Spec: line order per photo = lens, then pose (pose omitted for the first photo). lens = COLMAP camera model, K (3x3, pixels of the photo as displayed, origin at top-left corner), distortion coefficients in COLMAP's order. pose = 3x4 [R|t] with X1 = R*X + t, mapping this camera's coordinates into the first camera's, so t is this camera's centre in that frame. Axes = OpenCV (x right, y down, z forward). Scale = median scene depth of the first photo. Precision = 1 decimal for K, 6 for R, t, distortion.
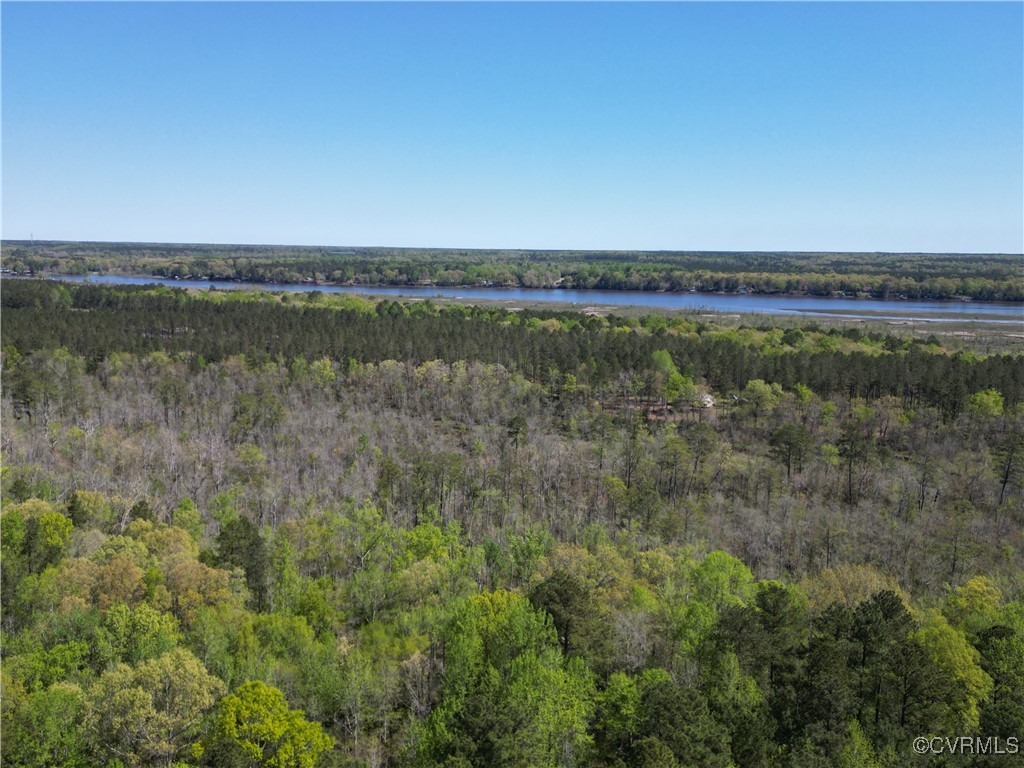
lens RADIAL K [[862.5, 0, 503.1], [0, 862.5, 382.5], [0, 0, 1]] dist [0.089869, -0.090646]
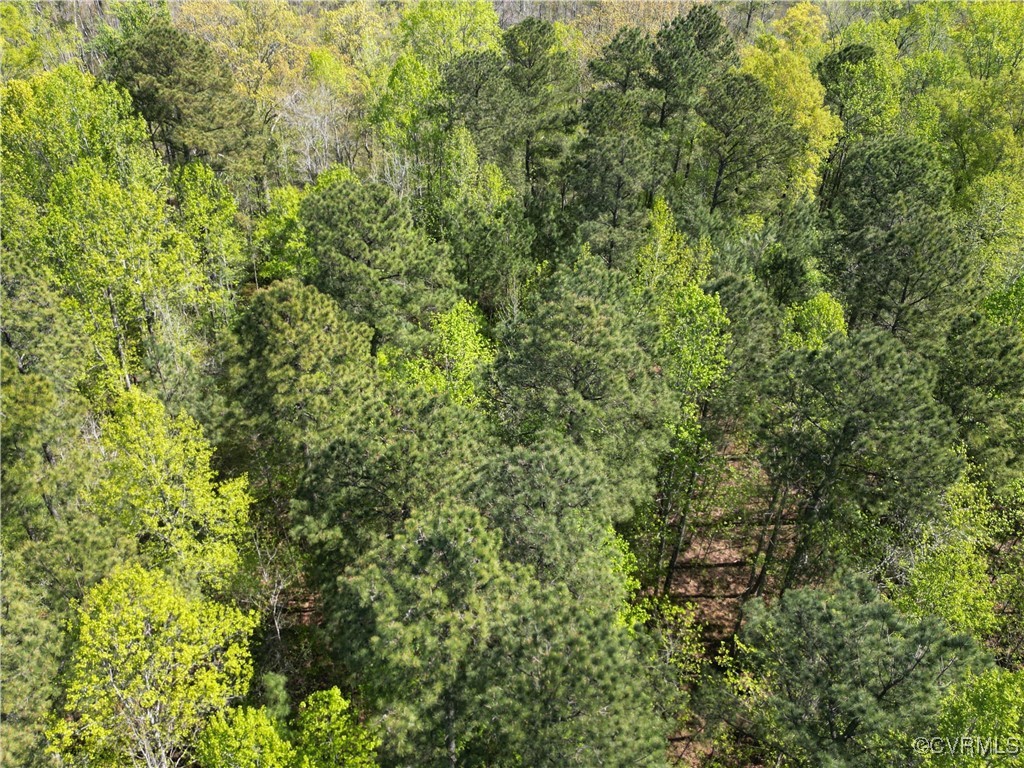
lens RADIAL K [[862.5, 0, 503.1], [0, 862.5, 382.5], [0, 0, 1]] dist [0.089869, -0.090646]
pose [[0.962682, -0.159819, 0.218407, 0.152427], [0.035132, 0.873984, 0.484684, 0.201768], [-0.268346, -0.458923, 0.846983, 0.476759]]
